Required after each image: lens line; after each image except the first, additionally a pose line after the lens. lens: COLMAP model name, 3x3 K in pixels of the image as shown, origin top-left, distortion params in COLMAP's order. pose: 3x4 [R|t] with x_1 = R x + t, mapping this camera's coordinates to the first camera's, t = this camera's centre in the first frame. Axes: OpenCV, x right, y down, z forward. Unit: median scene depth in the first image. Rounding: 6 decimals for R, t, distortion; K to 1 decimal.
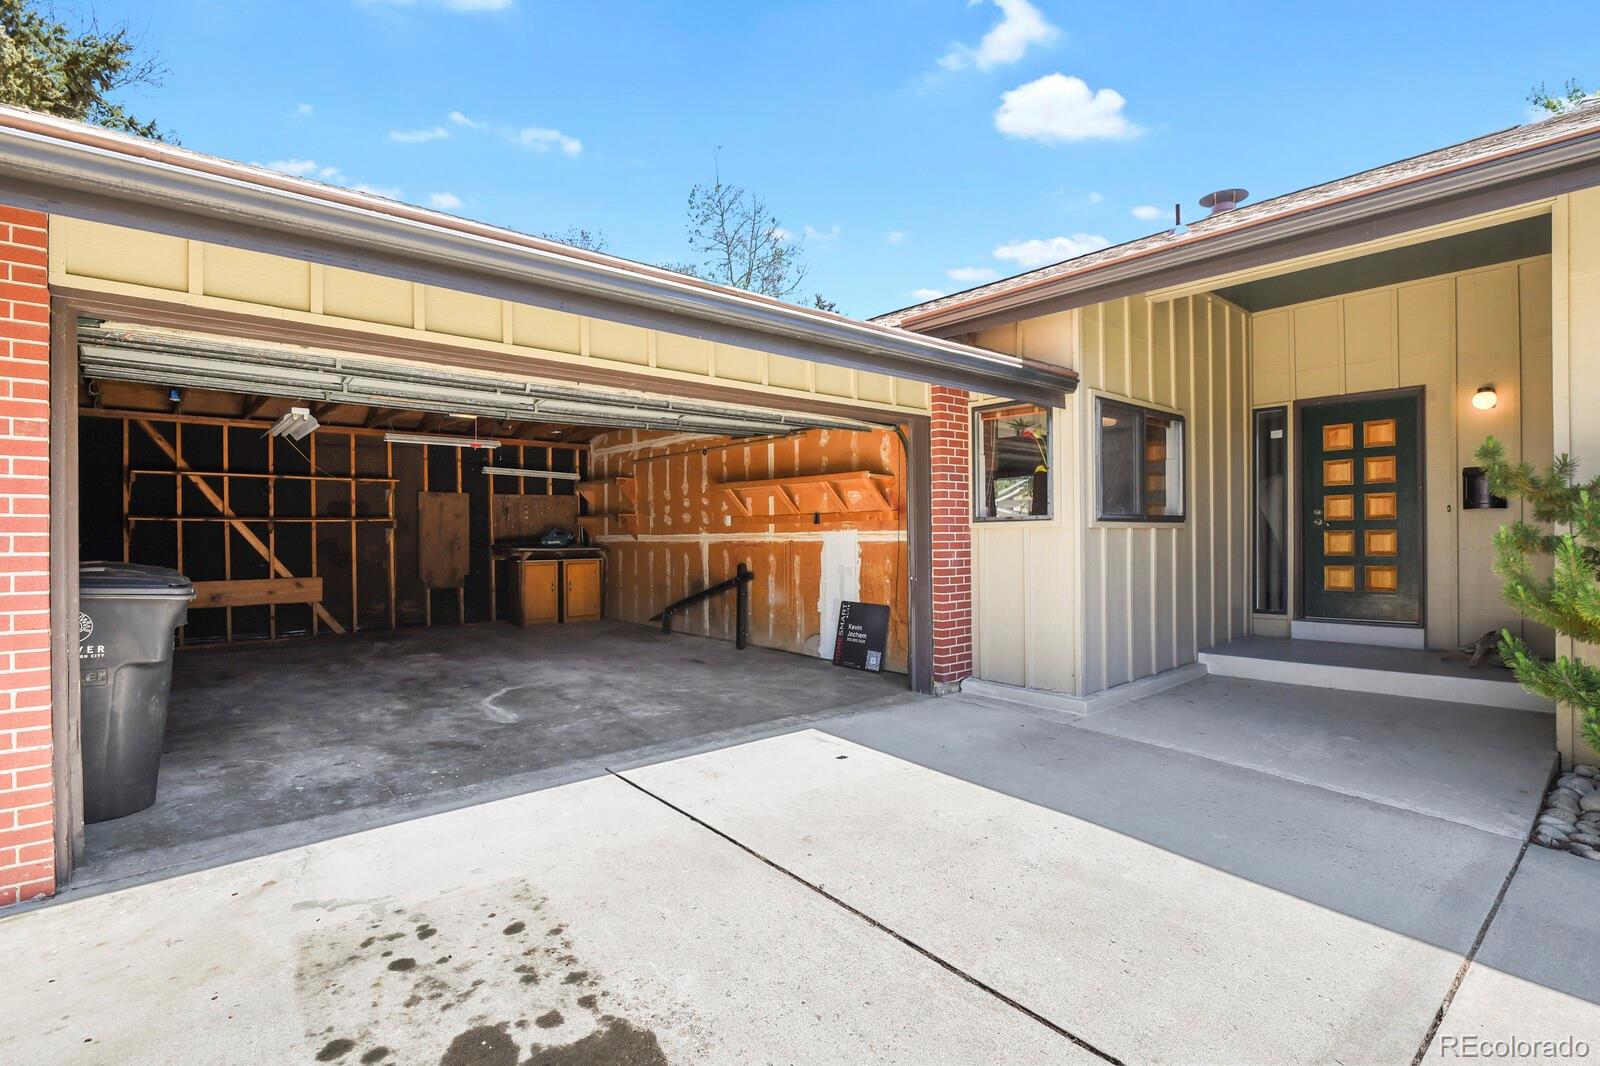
lens RADIAL K [[779.1, 0, 804.7], [0, 779.1, 538.9], [0, 0, 1]] dist [-0.002924, -0.005817]
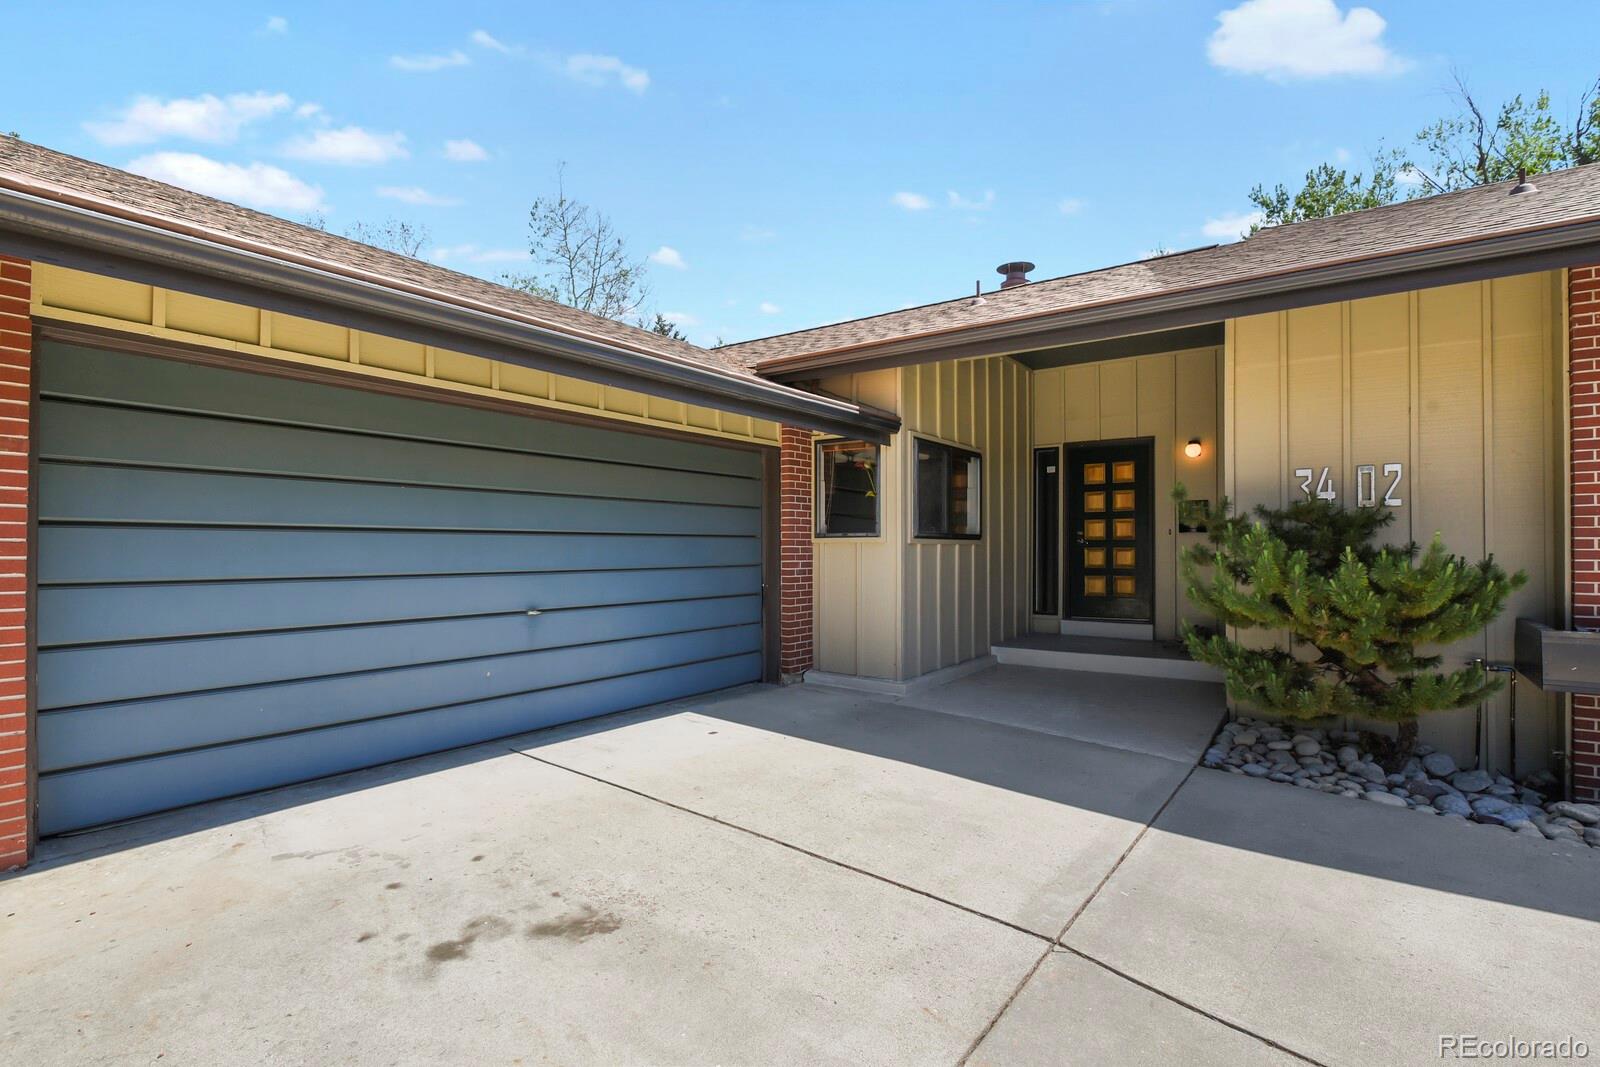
lens RADIAL K [[776.6, 0, 808.6], [0, 776.6, 540.8], [0, 0, 1]] dist [0.001262, -0.000701]
pose [[0.974183, 0.012269, 0.225426, -0.058669], [-0.009261, 0.999853, -0.014397, 0.000315], [-0.225569, 0.011937, 0.974154, -0.145309]]
